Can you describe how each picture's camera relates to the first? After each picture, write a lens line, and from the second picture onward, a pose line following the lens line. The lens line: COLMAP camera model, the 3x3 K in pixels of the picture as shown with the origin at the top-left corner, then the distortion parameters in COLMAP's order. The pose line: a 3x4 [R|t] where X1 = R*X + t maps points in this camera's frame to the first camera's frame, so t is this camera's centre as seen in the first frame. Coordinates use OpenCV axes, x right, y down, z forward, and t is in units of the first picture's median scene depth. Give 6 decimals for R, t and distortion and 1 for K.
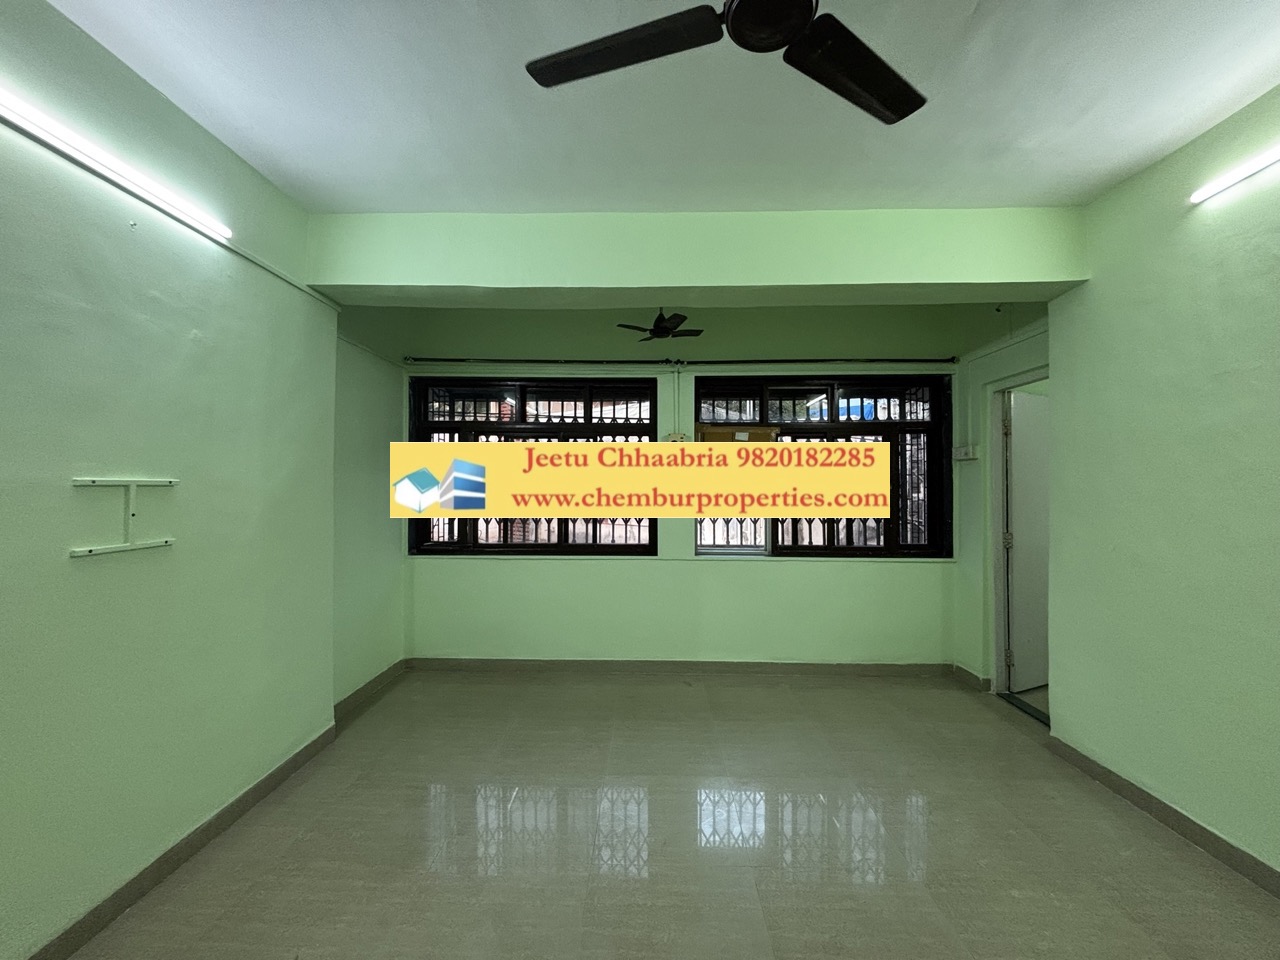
lens RADIAL K [[513.7, 0, 639.9], [0, 513.7, 482.0], [0, 0, 1]] dist [0.000021, 0.000001]
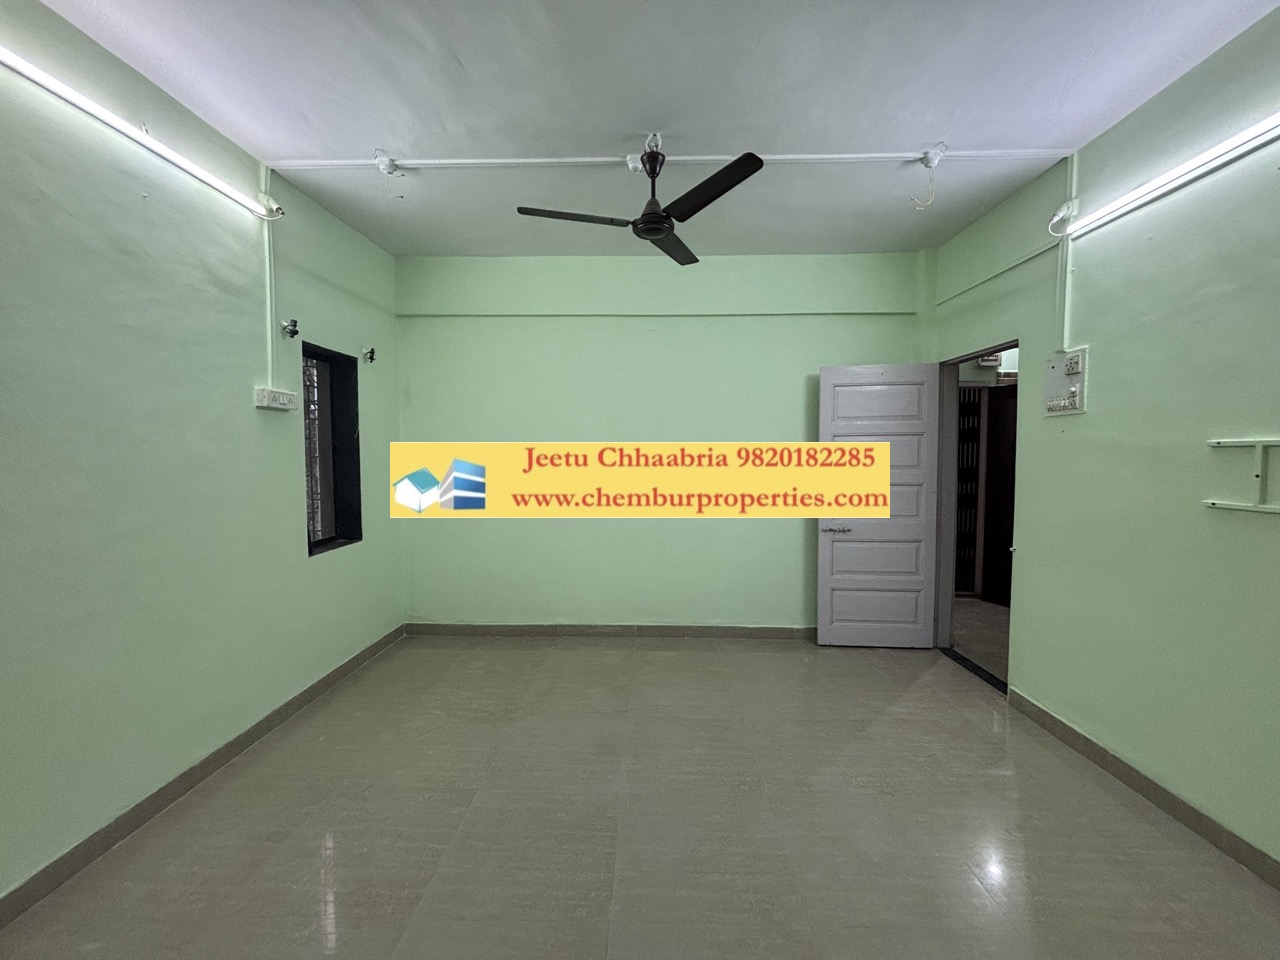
lens RADIAL K [[513.7, 0, 638.4], [0, 513.7, 477.9], [0, 0, 1]] dist [0.000021, 0.000001]
pose [[-0.999948, 0.000168, 0.010171, 0.186996], [0.000570, 0.999216, 0.039578, 0.028352], [-0.010156, 0.039582, -0.999165, 2.004885]]
